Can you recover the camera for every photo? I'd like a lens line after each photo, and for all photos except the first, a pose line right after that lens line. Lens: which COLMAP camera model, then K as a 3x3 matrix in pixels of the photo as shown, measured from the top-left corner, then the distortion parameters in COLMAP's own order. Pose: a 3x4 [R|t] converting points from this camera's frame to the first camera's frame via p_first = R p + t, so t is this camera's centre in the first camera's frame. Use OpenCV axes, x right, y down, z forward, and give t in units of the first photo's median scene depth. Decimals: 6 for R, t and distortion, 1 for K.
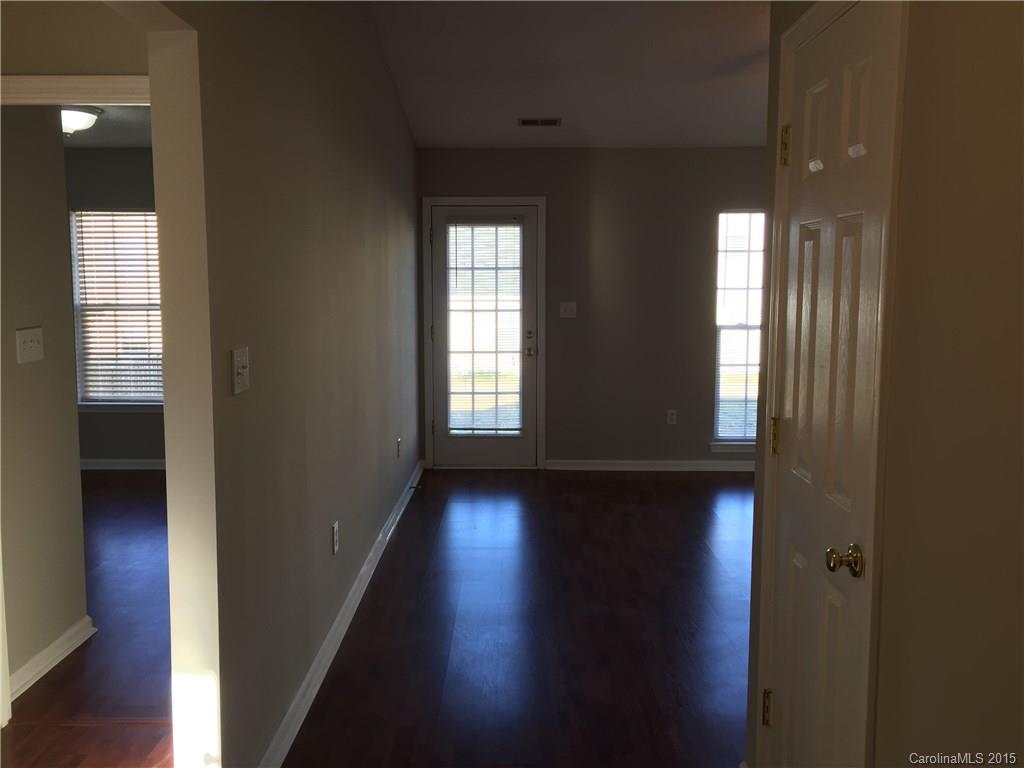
lens RADIAL K [[874.6, 0, 507.8], [0, 874.6, 365.7], [0, 0, 1]] dist [0.067730, -0.085385]
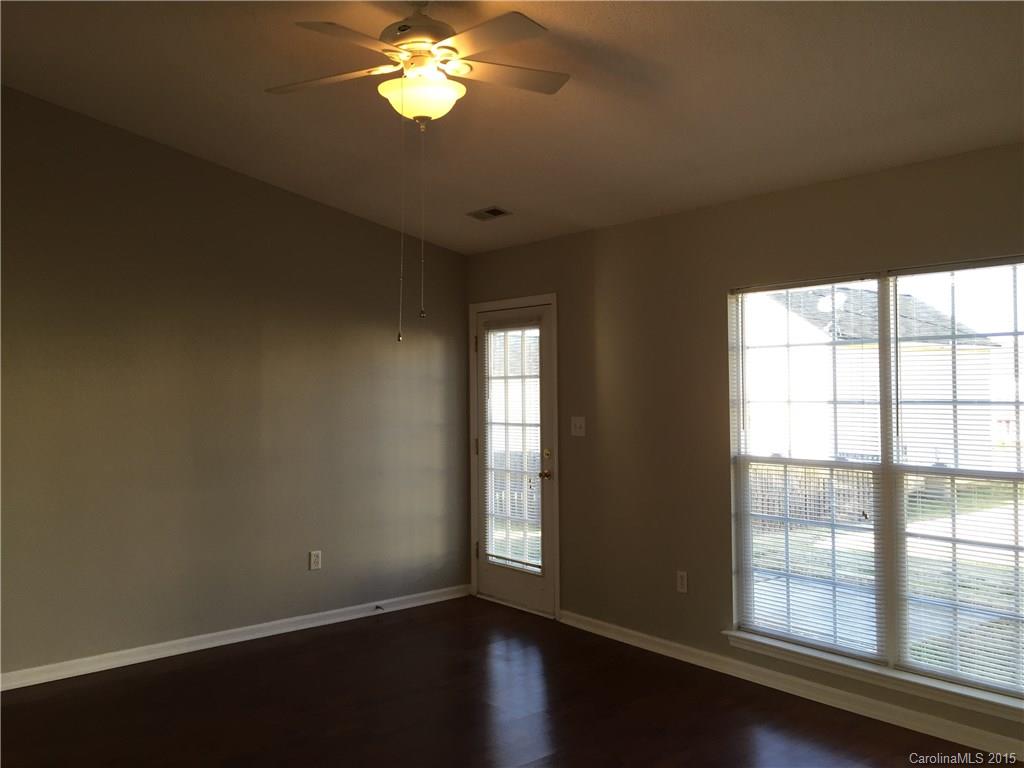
lens RADIAL K [[874.6, 0, 509.7], [0, 874.6, 372.4], [0, 0, 1]] dist [0.067730, -0.085385]
pose [[0.647365, -0.019060, -0.761942, 0.648140], [-0.068919, 0.994128, -0.083424, -0.041207], [0.759058, 0.106518, 0.642250, 0.420689]]
